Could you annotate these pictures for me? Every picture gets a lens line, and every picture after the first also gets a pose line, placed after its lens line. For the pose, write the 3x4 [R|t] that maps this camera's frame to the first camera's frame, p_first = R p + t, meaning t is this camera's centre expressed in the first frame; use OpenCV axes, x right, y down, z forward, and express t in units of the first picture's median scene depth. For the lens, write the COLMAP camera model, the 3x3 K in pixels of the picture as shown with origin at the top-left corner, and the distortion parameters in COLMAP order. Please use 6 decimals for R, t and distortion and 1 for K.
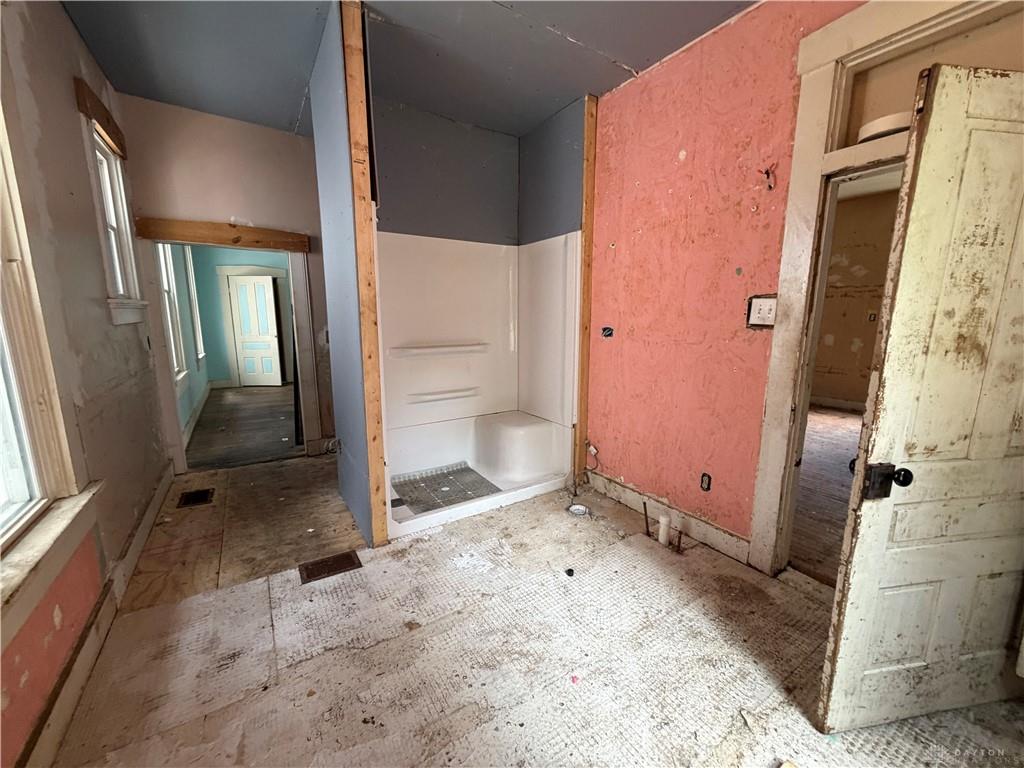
lens RADIAL K [[405.2, 0, 512.6], [0, 405.2, 384.3], [0, 0, 1]] dist [0.003686, 0.000484]
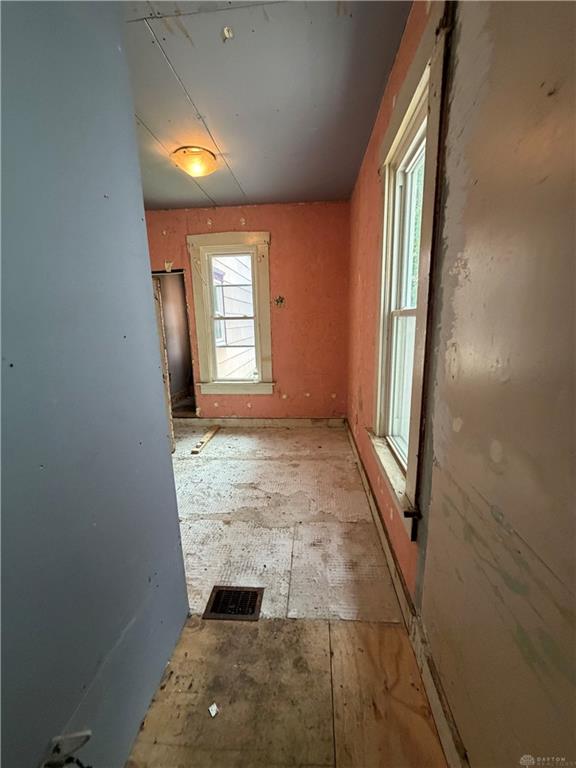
lens RADIAL K [[303.9, 0, 289.1], [0, 303.9, 382.8], [0, 0, 1]] dist [0.003686, 0.000484]
pose [[-0.788810, -0.114106, 0.603952, -1.209397], [0.122410, 0.933768, 0.336295, -0.367508], [-0.602324, 0.339202, -0.722598, 1.637117]]
